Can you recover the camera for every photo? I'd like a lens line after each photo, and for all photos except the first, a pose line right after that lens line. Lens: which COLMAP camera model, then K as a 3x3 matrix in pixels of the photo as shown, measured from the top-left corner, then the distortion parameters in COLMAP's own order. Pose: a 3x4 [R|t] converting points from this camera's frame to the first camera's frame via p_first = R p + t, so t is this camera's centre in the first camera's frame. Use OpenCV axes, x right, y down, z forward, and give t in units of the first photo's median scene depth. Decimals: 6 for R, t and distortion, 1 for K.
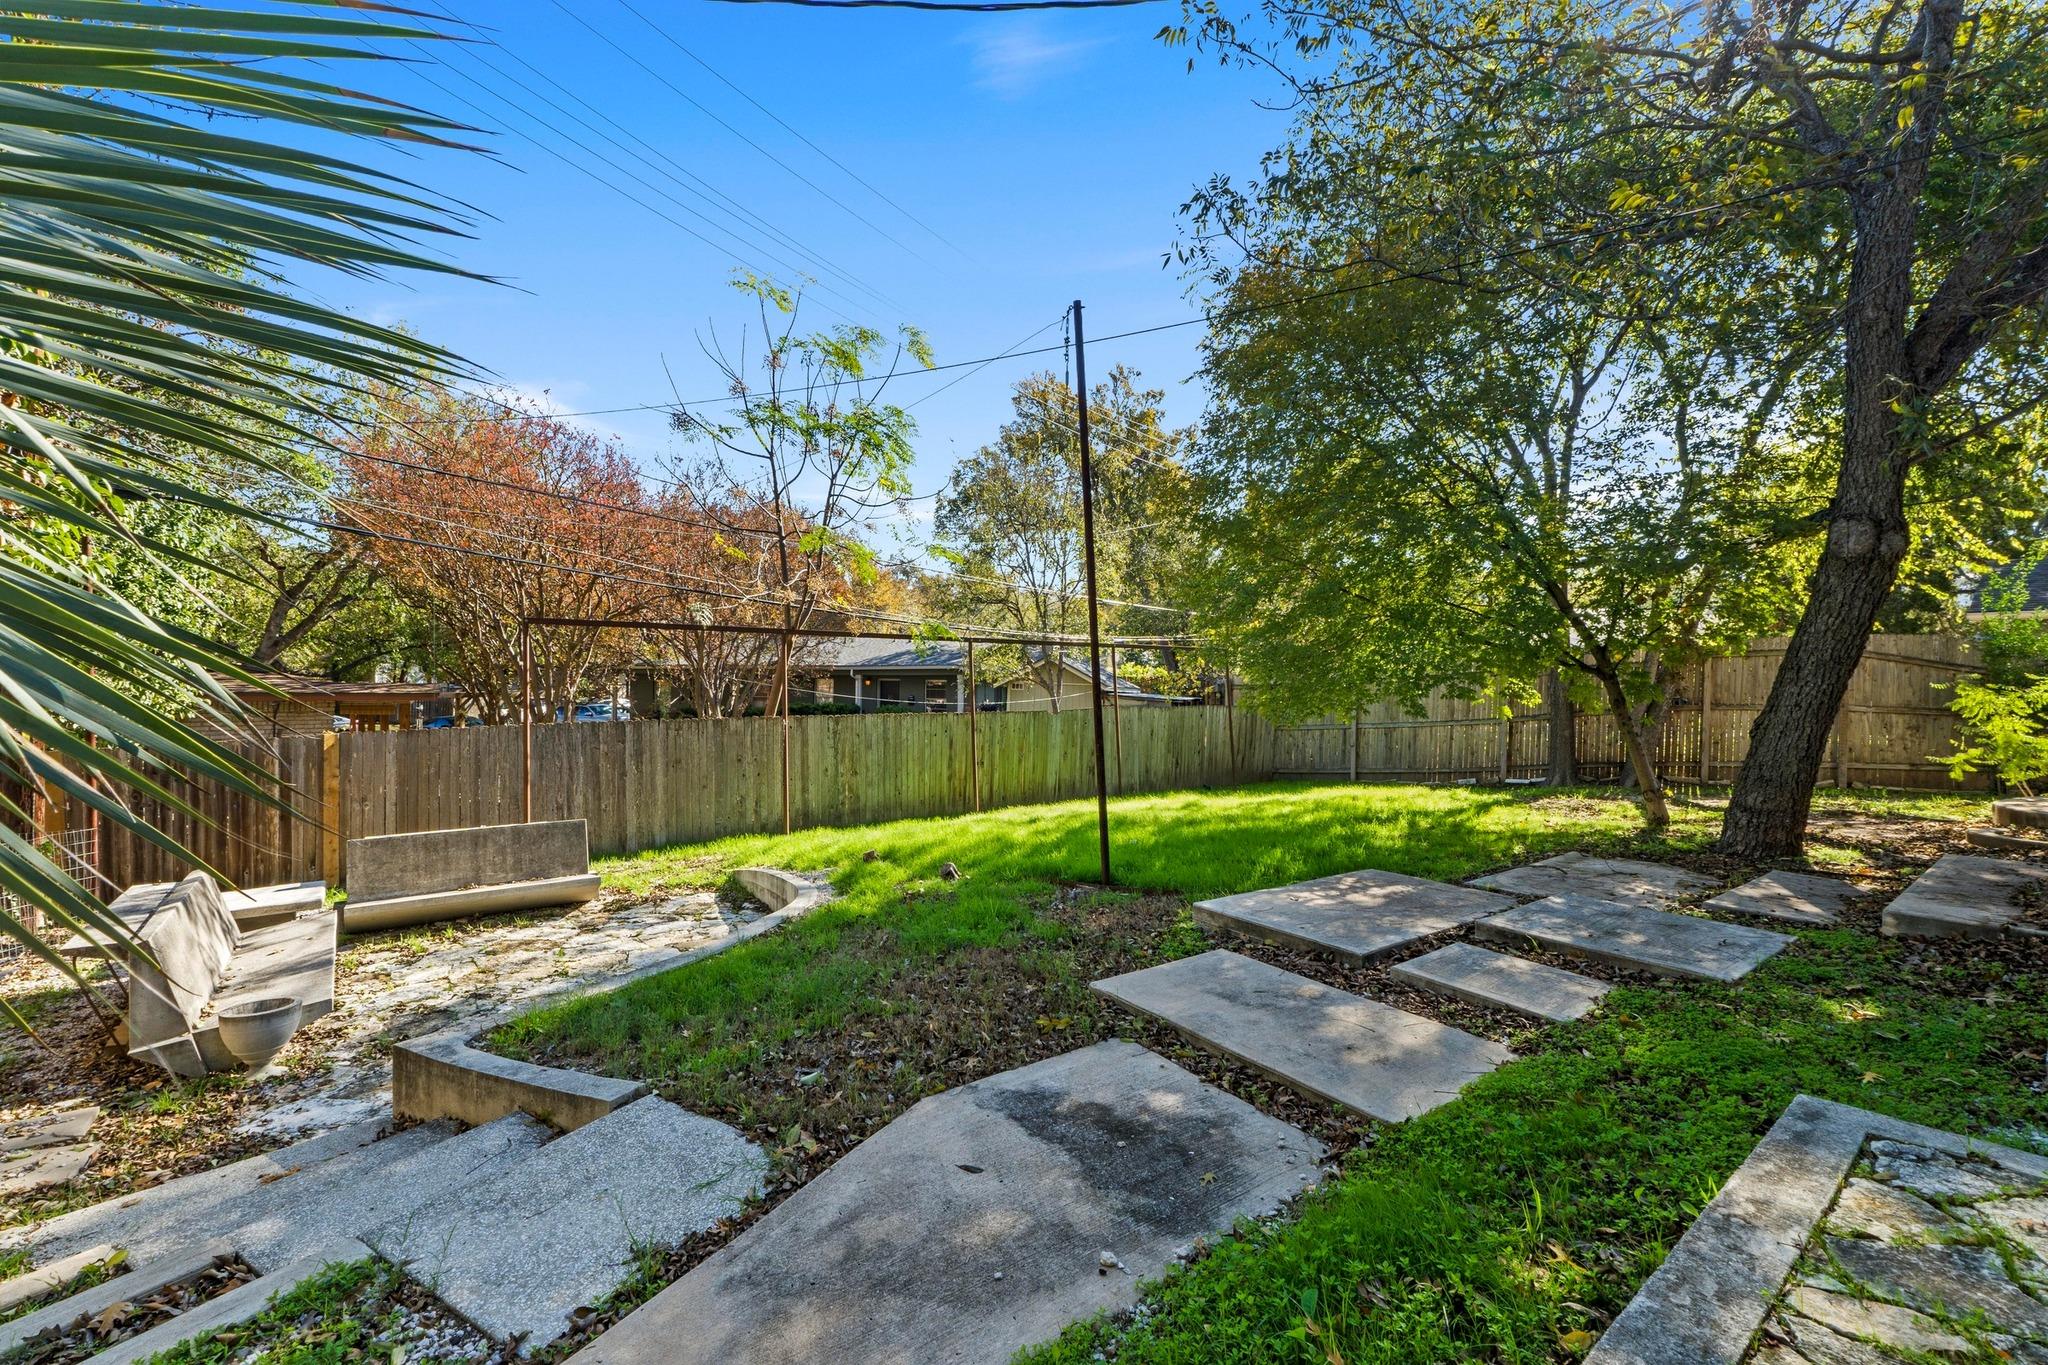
lens RADIAL K [[905.1, 0, 1033.5], [0, 905.1, 678.7], [0, 0, 1]] dist [-0.003737, -0.001020]
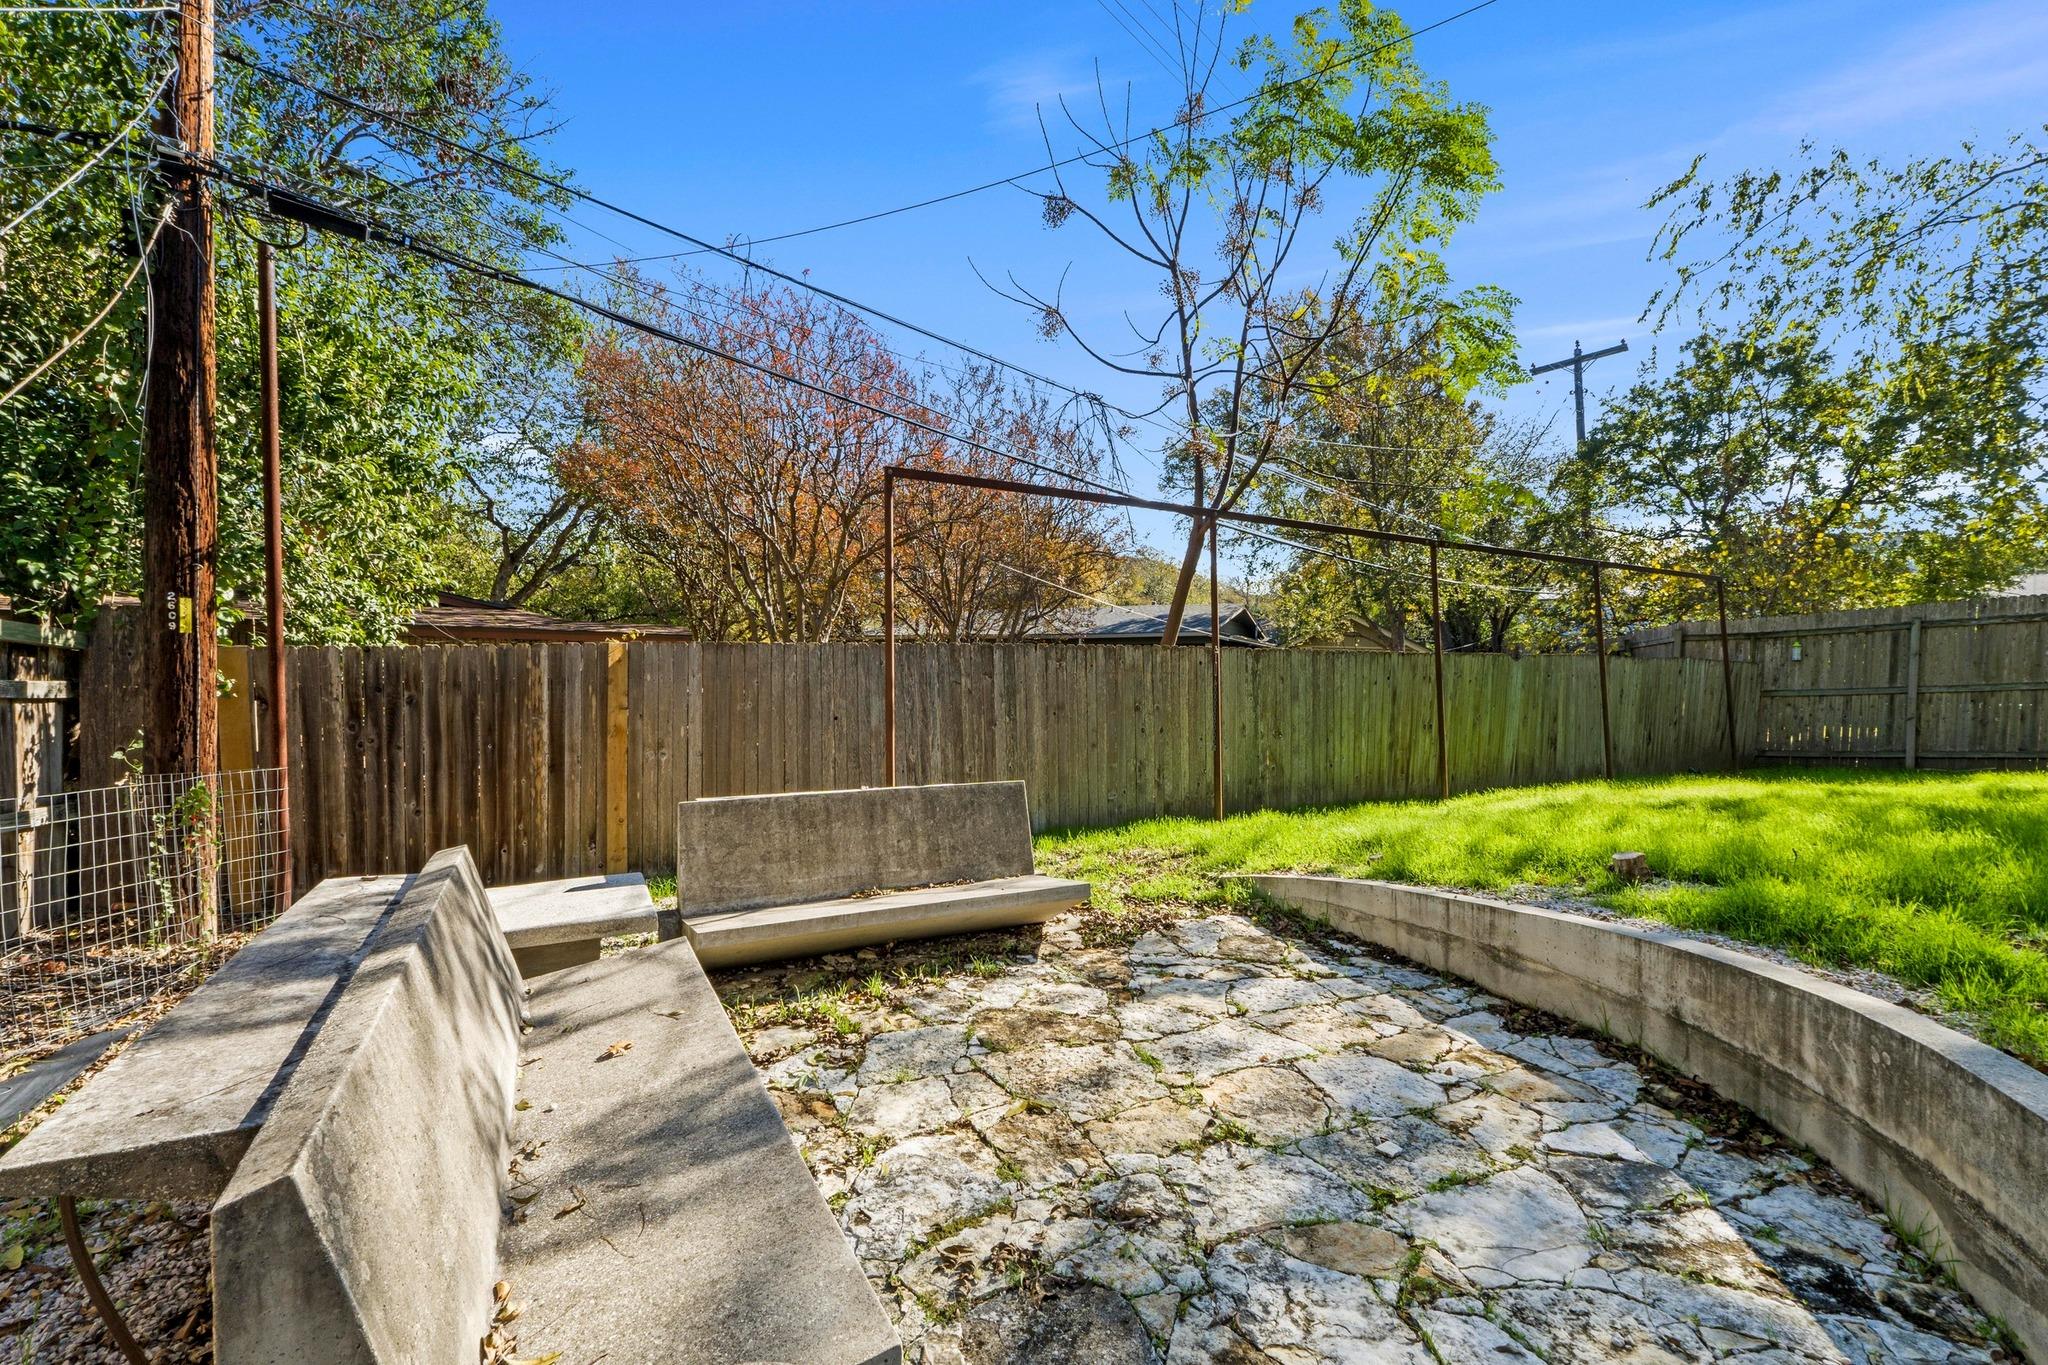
lens RADIAL K [[905.1, 0, 1016.1], [0, 905.1, 687.5], [0, 0, 1]] dist [-0.003737, -0.001020]
pose [[0.985499, 0.007304, -0.169527, -0.467532], [-0.004685, 0.999863, 0.015844, 0.100203], [0.169619, -0.014820, 0.985398, 0.494415]]
